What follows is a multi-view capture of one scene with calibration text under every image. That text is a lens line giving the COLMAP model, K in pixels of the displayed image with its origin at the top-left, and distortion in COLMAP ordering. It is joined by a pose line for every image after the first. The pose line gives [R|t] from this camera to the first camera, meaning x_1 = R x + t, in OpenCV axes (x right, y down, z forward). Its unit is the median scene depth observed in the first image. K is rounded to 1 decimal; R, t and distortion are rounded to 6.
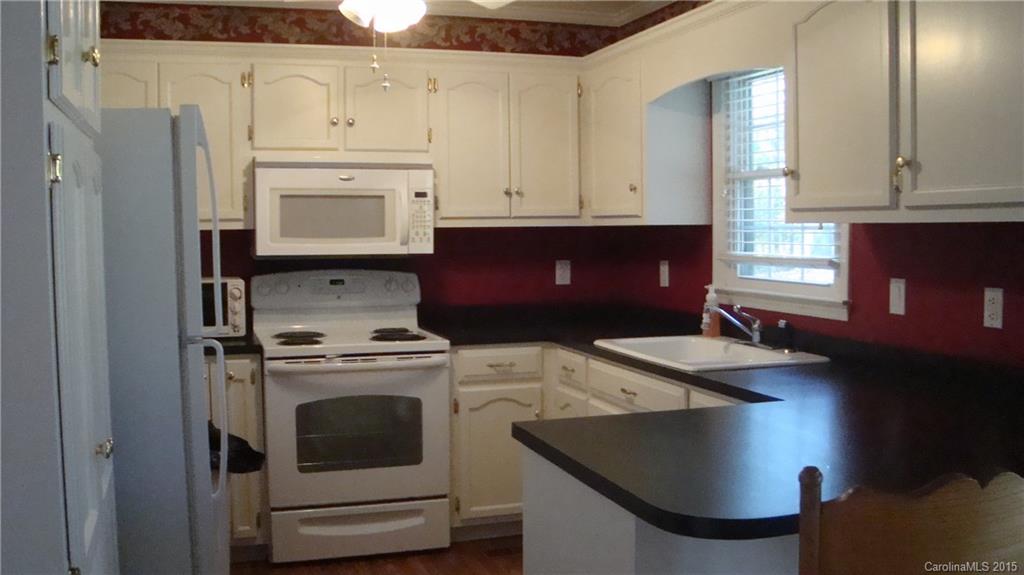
lens RADIAL K [[1012.7, 0, 512.0], [0, 1012.7, 287.5], [0, 0, 1]] dist [-0.181286, 0.102780]
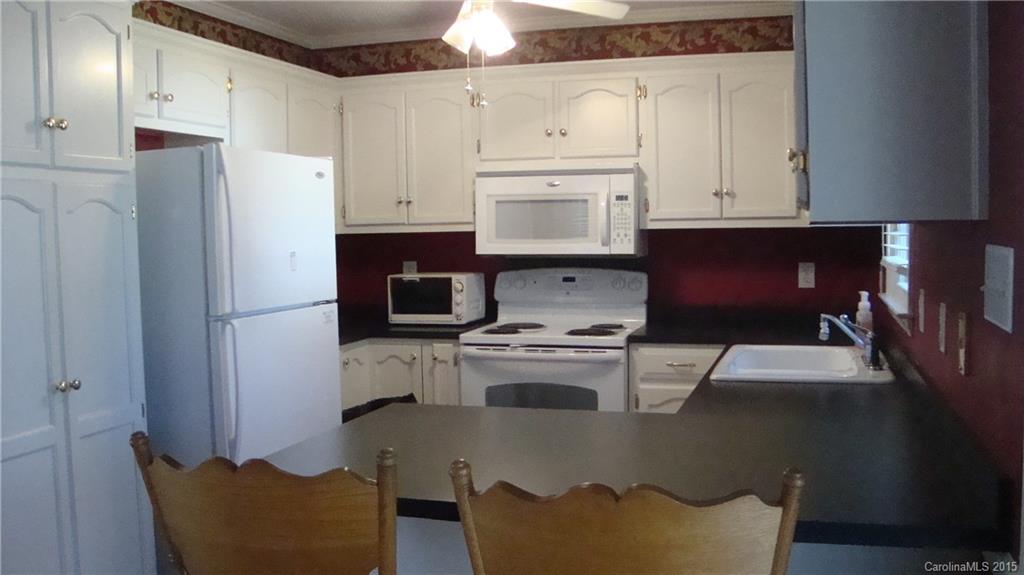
lens RADIAL K [[957.6, 0, 513.8], [0, 957.6, 309.6], [0, 0, 1]] dist [-0.141879, -0.007761]
pose [[0.823364, 0.040814, -0.566044, 0.386015], [-0.025136, 0.999054, 0.035474, -0.008244], [0.566956, -0.014980, 0.823612, 0.118433]]
